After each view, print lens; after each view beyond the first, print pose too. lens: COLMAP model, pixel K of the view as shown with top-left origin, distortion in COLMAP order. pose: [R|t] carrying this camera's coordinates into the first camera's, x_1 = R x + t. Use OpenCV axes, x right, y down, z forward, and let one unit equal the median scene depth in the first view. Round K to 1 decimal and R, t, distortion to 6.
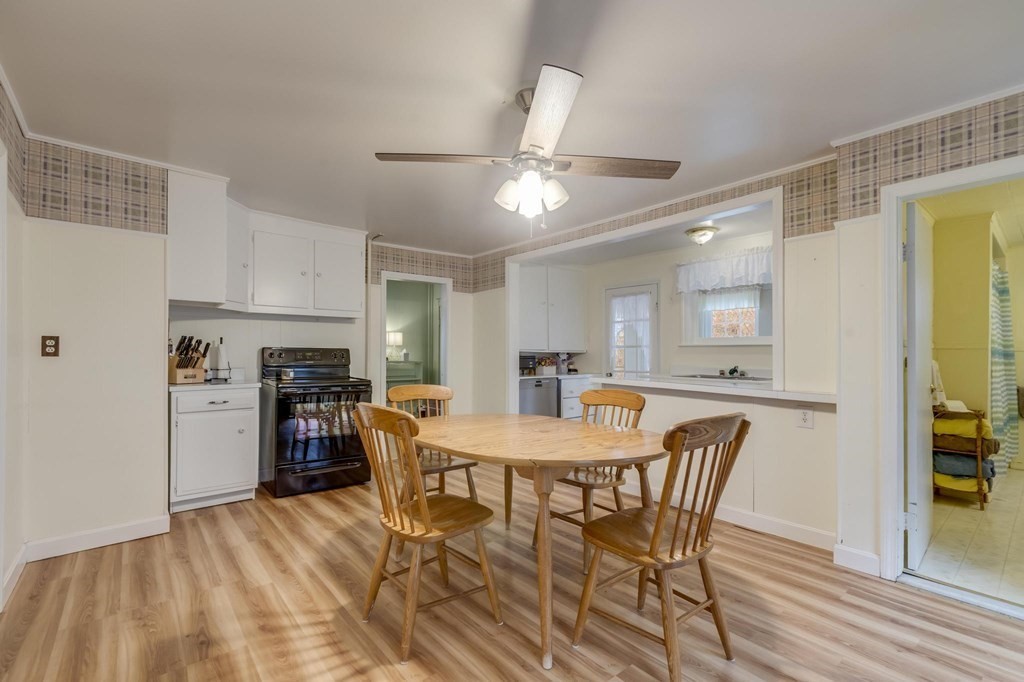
lens RADIAL K [[454.2, 0, 512.0], [0, 454.2, 341.0], [0, 0, 1]] dist [-0.000052, -0.000047]
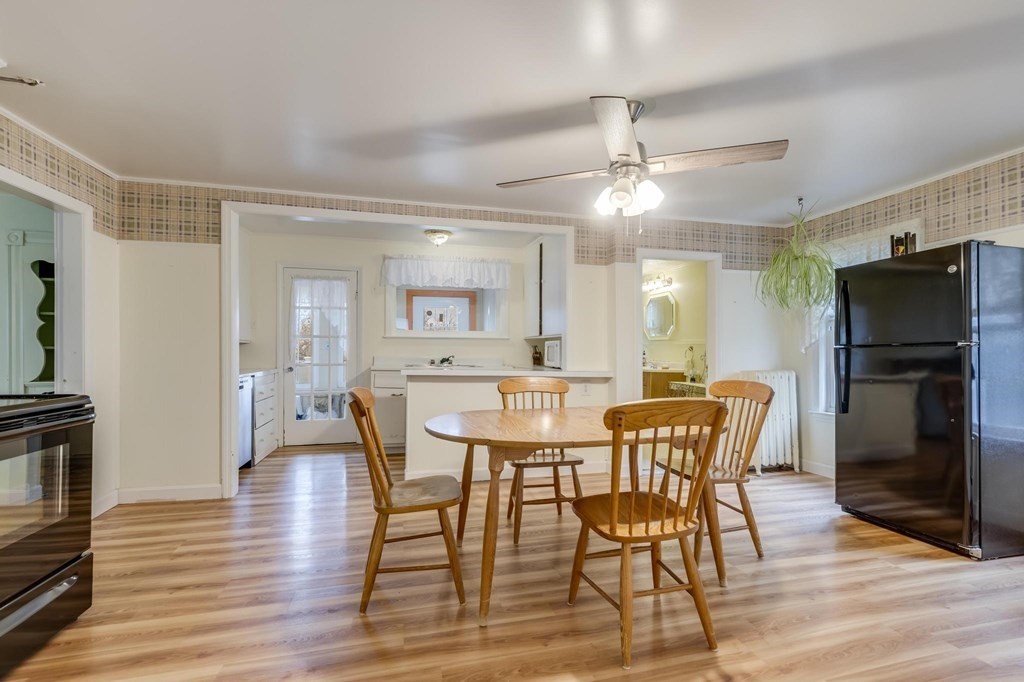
lens RADIAL K [[454.2, 0, 512.0], [0, 454.2, 341.0], [0, 0, 1]] dist [-0.000052, -0.000047]
pose [[0.438750, 0.012491, 0.898522, -0.710001], [-0.032924, 0.999455, 0.002183, 0.013846], [-0.898006, -0.030541, 0.438922, 0.509963]]
